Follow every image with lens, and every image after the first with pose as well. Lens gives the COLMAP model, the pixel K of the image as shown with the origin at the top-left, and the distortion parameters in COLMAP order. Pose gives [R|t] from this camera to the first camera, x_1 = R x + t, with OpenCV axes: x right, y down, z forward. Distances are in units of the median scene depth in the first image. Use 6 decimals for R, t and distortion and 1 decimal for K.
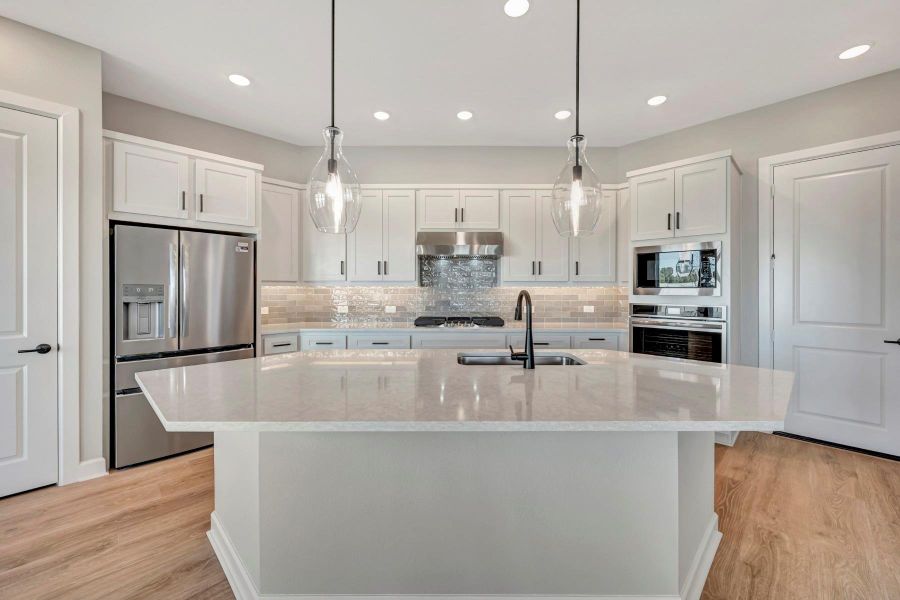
lens RADIAL K [[358.2, 0, 452.3], [0, 358.2, 290.2], [0, 0, 1]] dist [-0.002846, 0.000726]
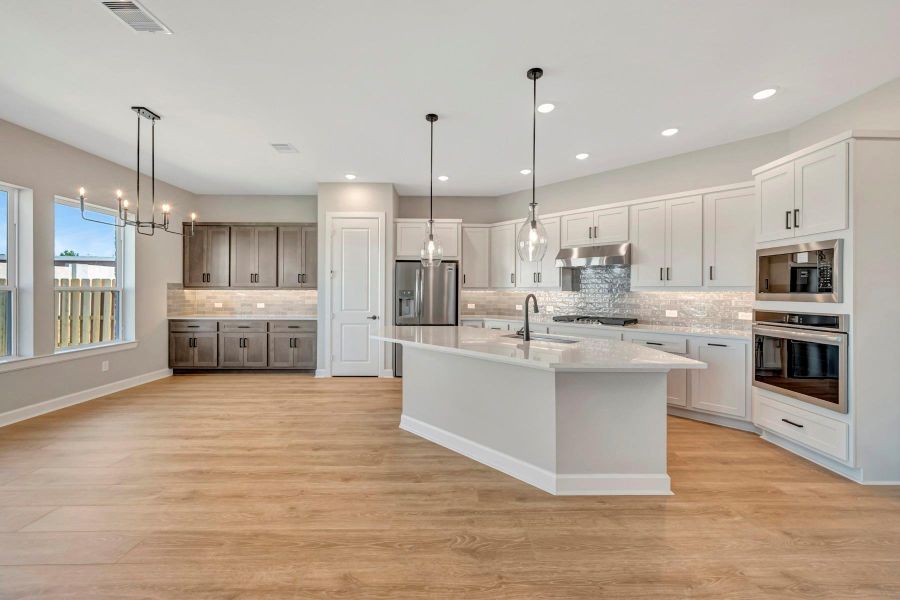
lens RADIAL K [[358.2, 0, 453.1], [0, 358.2, 291.6], [0, 0, 1]] dist [-0.002846, 0.000726]
pose [[0.718853, 0.001446, -0.695161, 0.633183], [-0.007546, 0.999955, -0.005724, 0.001992], [0.695121, 0.009360, 0.718832, -0.244037]]
